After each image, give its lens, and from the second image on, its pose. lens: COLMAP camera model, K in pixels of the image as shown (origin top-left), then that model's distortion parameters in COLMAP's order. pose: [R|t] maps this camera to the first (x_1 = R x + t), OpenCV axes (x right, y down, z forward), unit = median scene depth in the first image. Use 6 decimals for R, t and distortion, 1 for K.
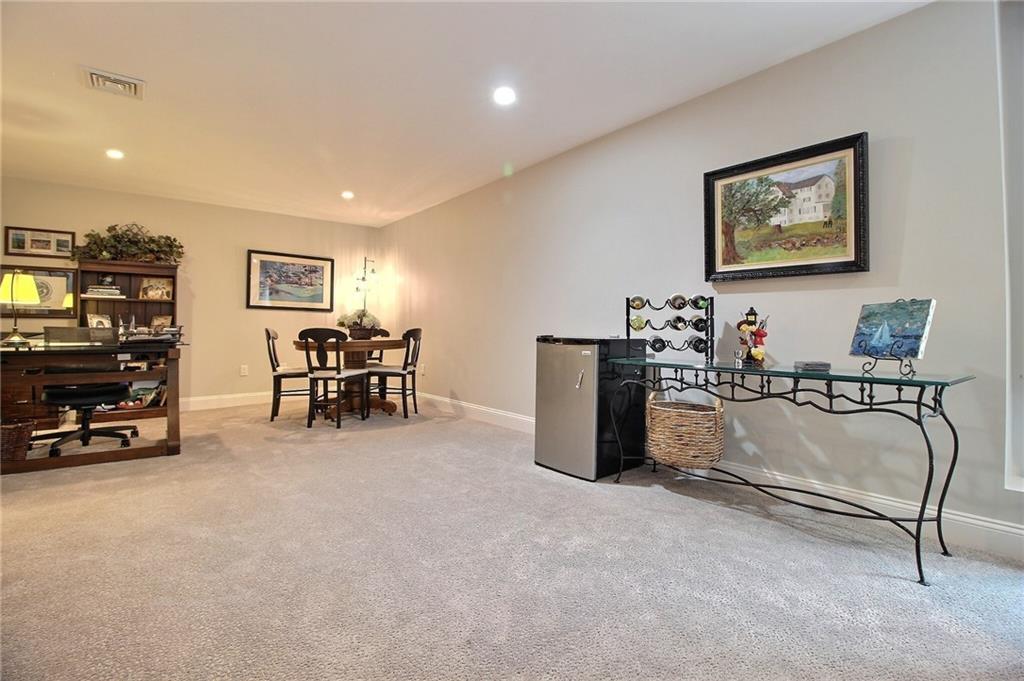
lens RADIAL K [[474.4, 0, 517.4], [0, 474.4, 327.6], [0, 0, 1]] dist [-0.011543, -0.006917]
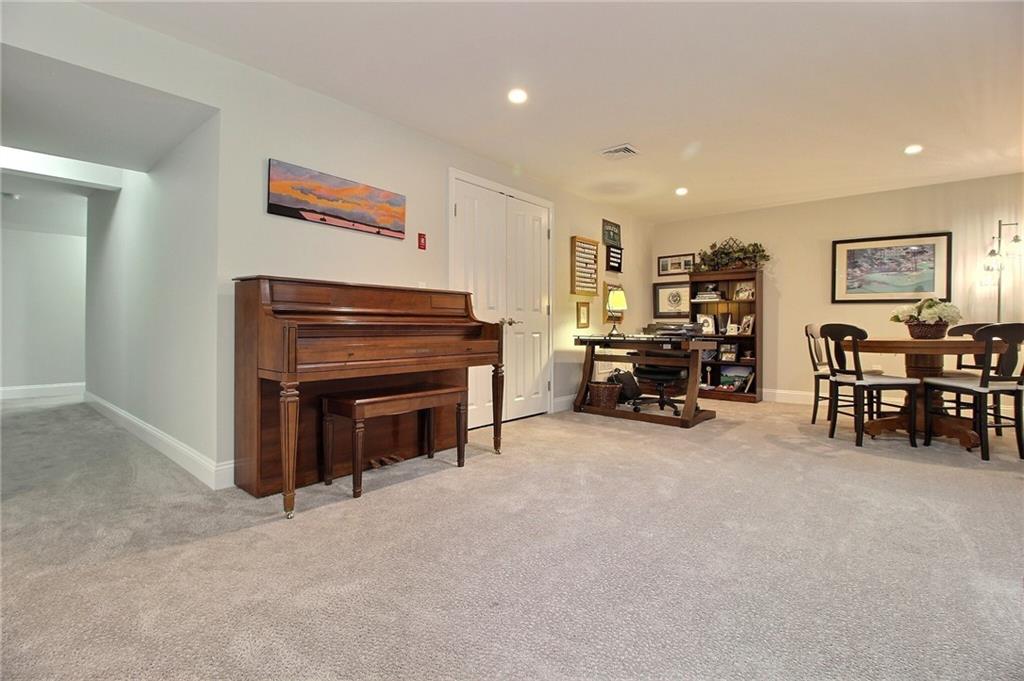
lens RADIAL K [[474.4, 0, 509.2], [0, 474.4, 327.5], [0, 0, 1]] dist [-0.011543, -0.006917]
pose [[0.176207, 0.000613, -0.984353, 0.293652], [0.004411, 0.999989, 0.001412, 0.003456], [0.984343, -0.004591, 0.176203, 0.241600]]
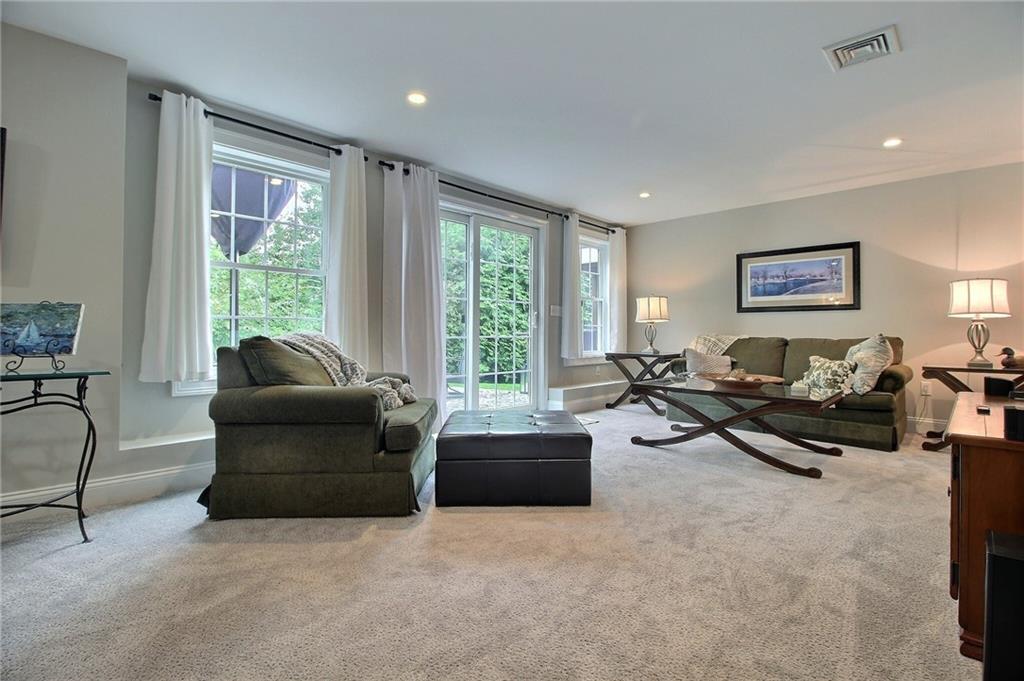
lens RADIAL K [[474.4, 0, 505.8], [0, 474.4, 331.7], [0, 0, 1]] dist [-0.011543, -0.006917]
pose [[-0.114209, 0.000175, 0.993457, -0.161737], [-0.013014, 0.999914, -0.001672, -0.000804], [-0.993371, -0.013120, -0.114197, 0.026474]]
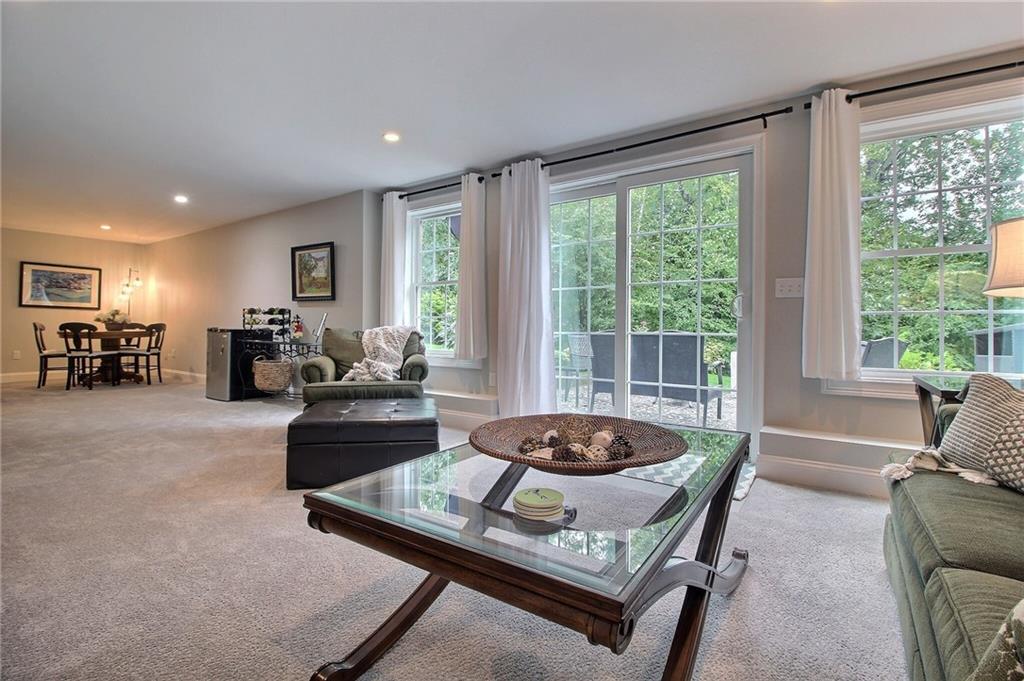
lens RADIAL K [[474.4, 0, 516.1], [0, 474.4, 322.7], [0, 0, 1]] dist [-0.011543, -0.006917]
pose [[0.959402, 0.006203, 0.281974, 0.454897], [-0.006308, 0.999980, -0.000537, -0.006270], [-0.281972, -0.001263, 0.959422, -0.730584]]
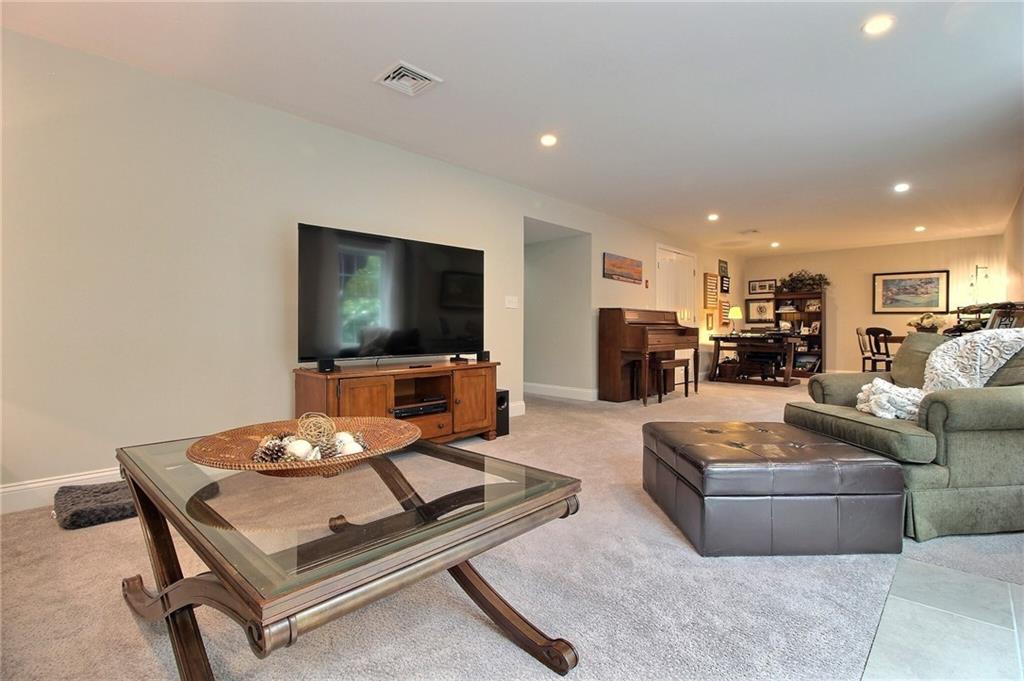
lens RADIAL K [[474.4, 0, 510.3], [0, 474.4, 325.5], [0, 0, 1]] dist [-0.011543, -0.006917]
pose [[0.117394, -0.008328, -0.993051, 0.905948], [0.006123, 0.999952, -0.007662, -0.000659], [0.993067, -0.005181, 0.117439, -0.352242]]
